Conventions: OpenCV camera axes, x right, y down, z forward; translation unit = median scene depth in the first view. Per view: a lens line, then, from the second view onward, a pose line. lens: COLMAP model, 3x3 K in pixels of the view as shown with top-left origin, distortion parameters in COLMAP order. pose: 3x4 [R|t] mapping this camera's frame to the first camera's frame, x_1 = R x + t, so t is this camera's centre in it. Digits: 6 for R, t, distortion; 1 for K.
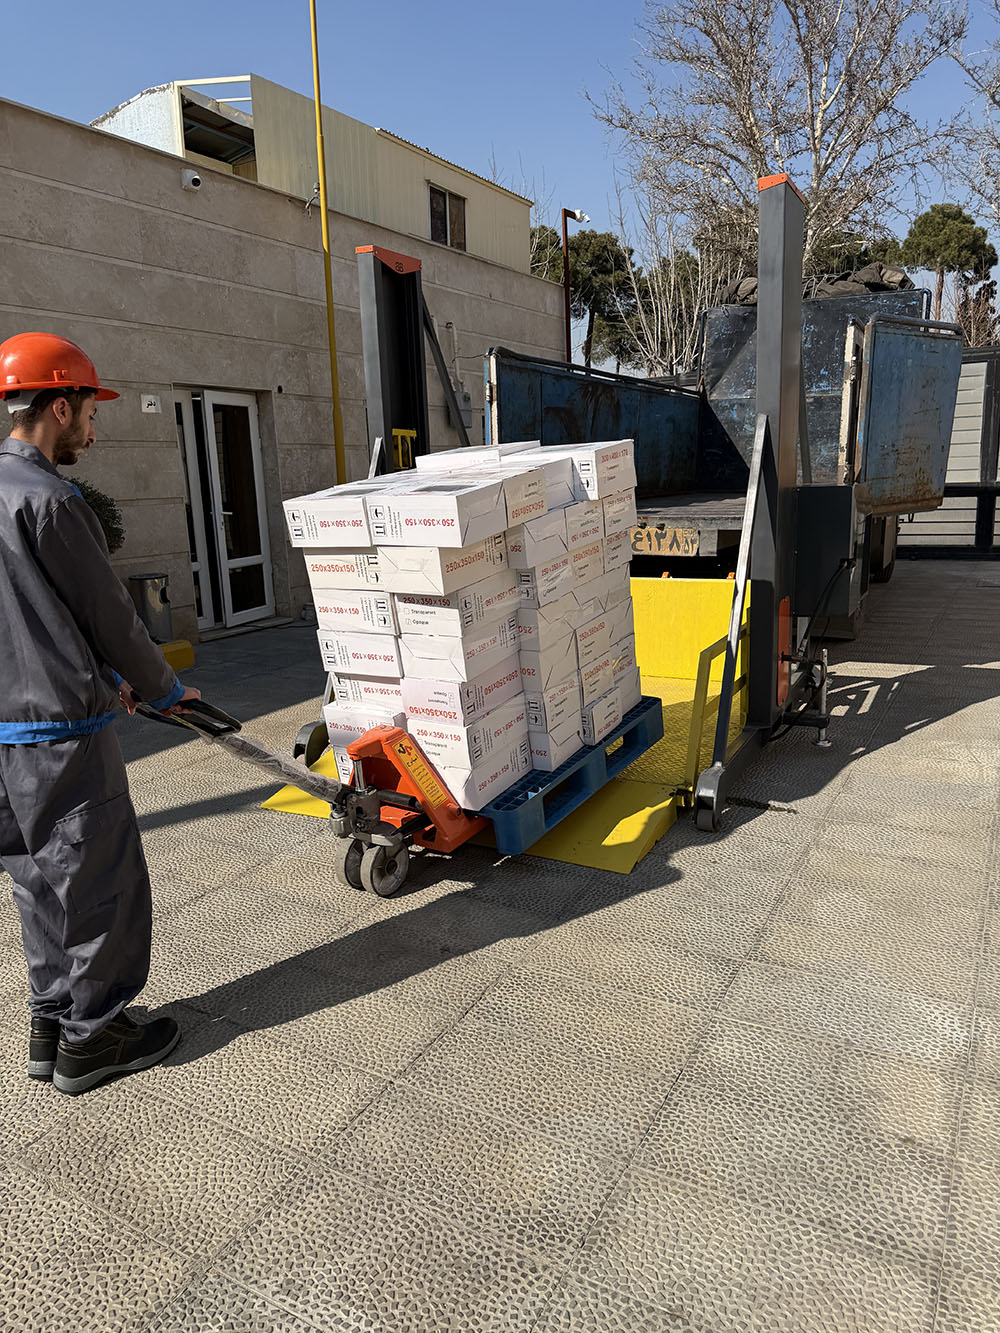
lens RADIAL K [[927.6, 0, 491.6], [0, 927.6, 664.3], [0, 0, 1]] dist [0.027942, -0.047972]
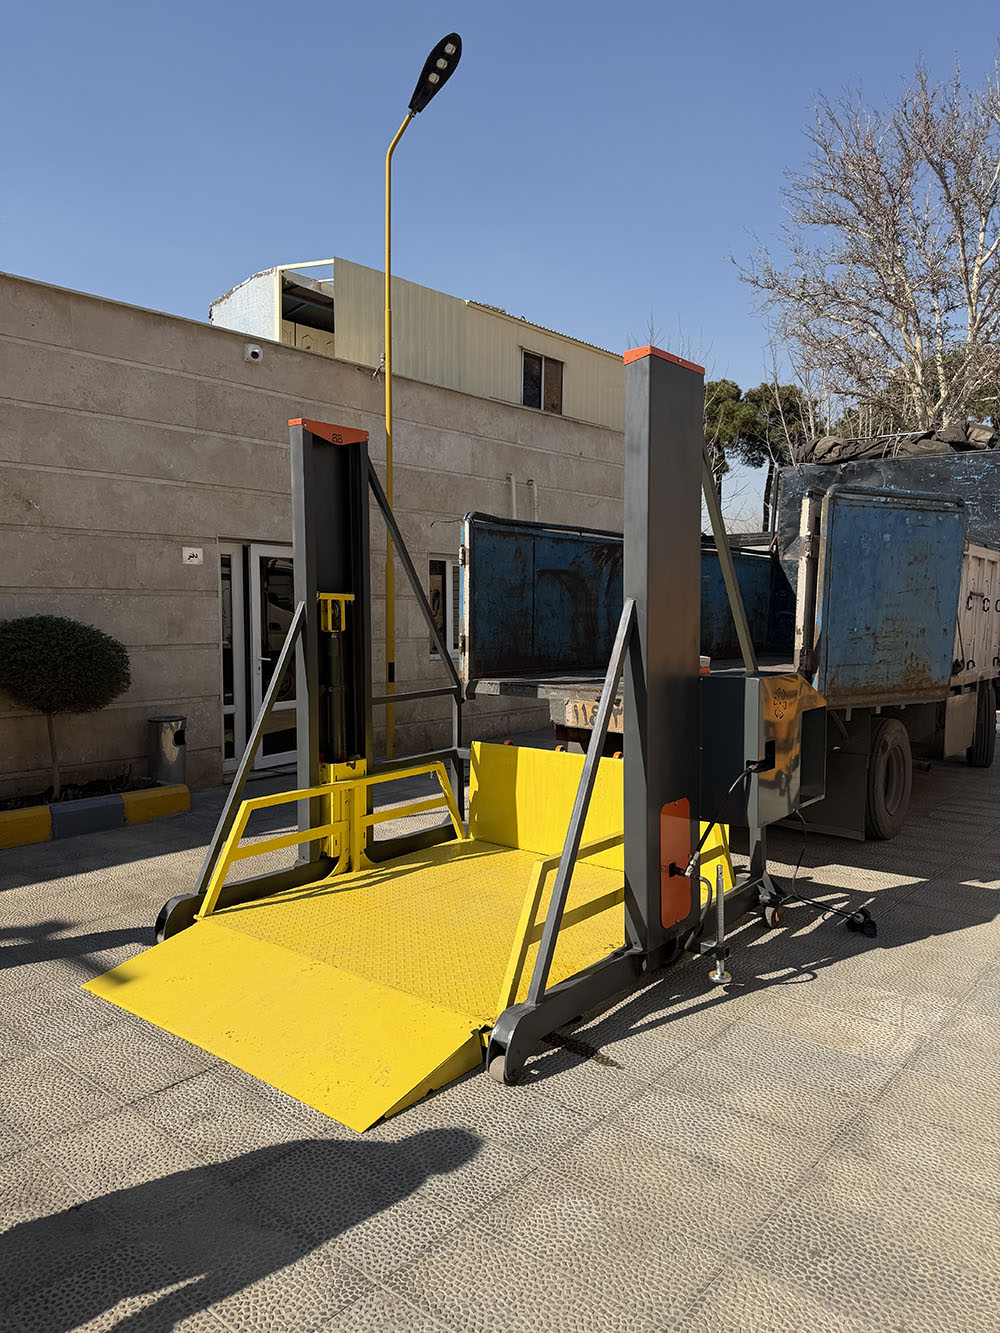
lens RADIAL K [[927.6, 0, 495.0], [0, 927.6, 672.5], [0, 0, 1]] dist [0.027942, -0.047972]
pose [[0.979452, 0.046391, -0.196268, 0.161176], [-0.072628, 0.989025, -0.128666, -0.034170], [0.188145, 0.140277, 0.972072, 0.053543]]
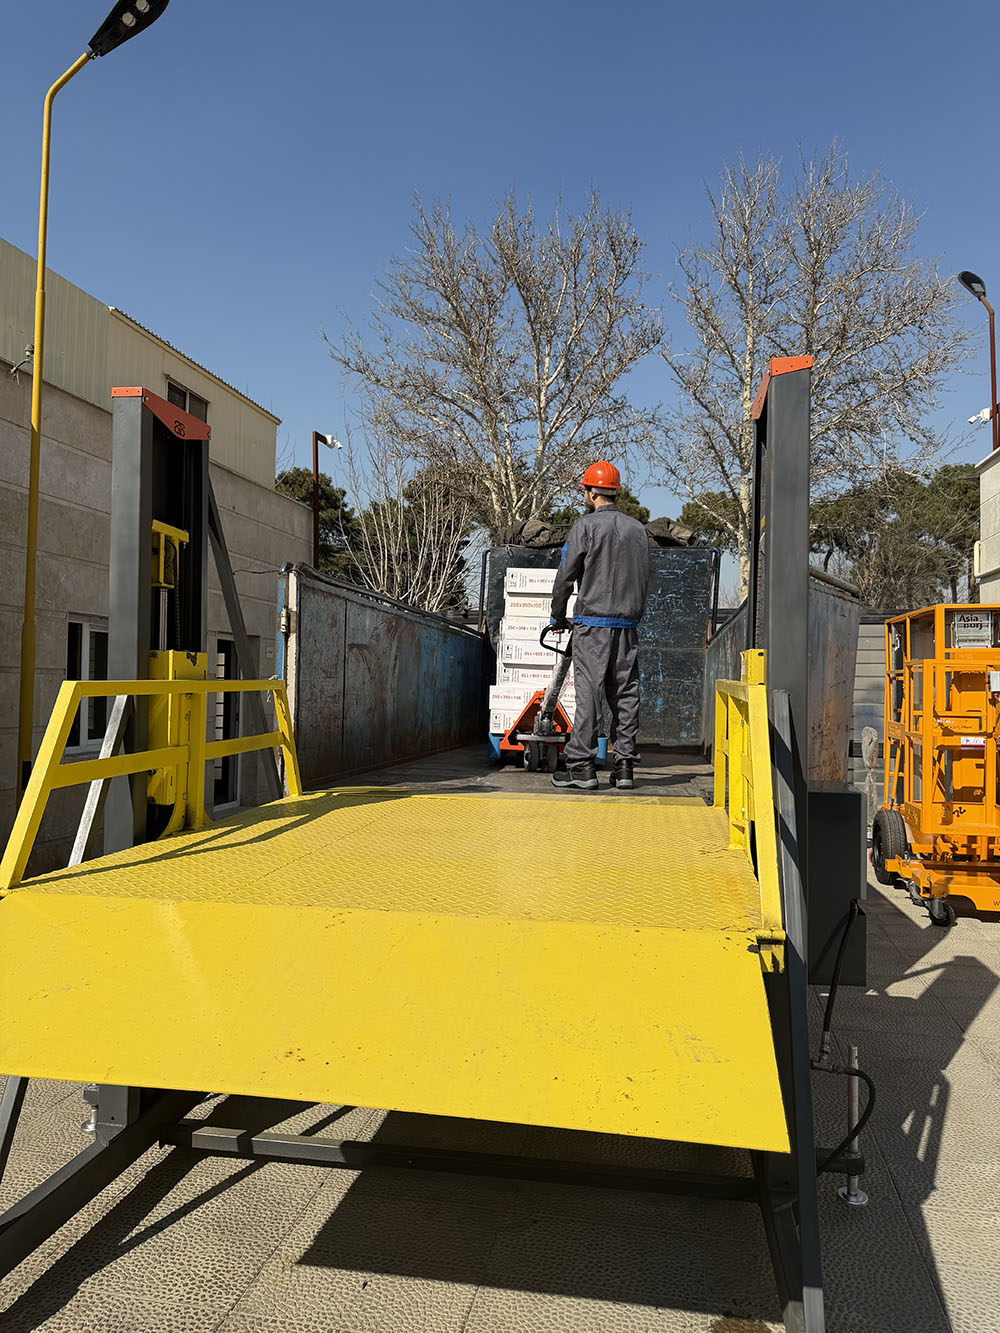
lens RADIAL K [[927.6, 0, 492.7], [0, 927.6, 676.2], [0, 0, 1]] dist [0.027942, -0.047972]
pose [[0.947983, 0.054370, 0.313644, -0.050797], [0.017408, 0.974977, -0.221625, -0.065900], [-0.317845, 0.215557, 0.923314, 0.218283]]
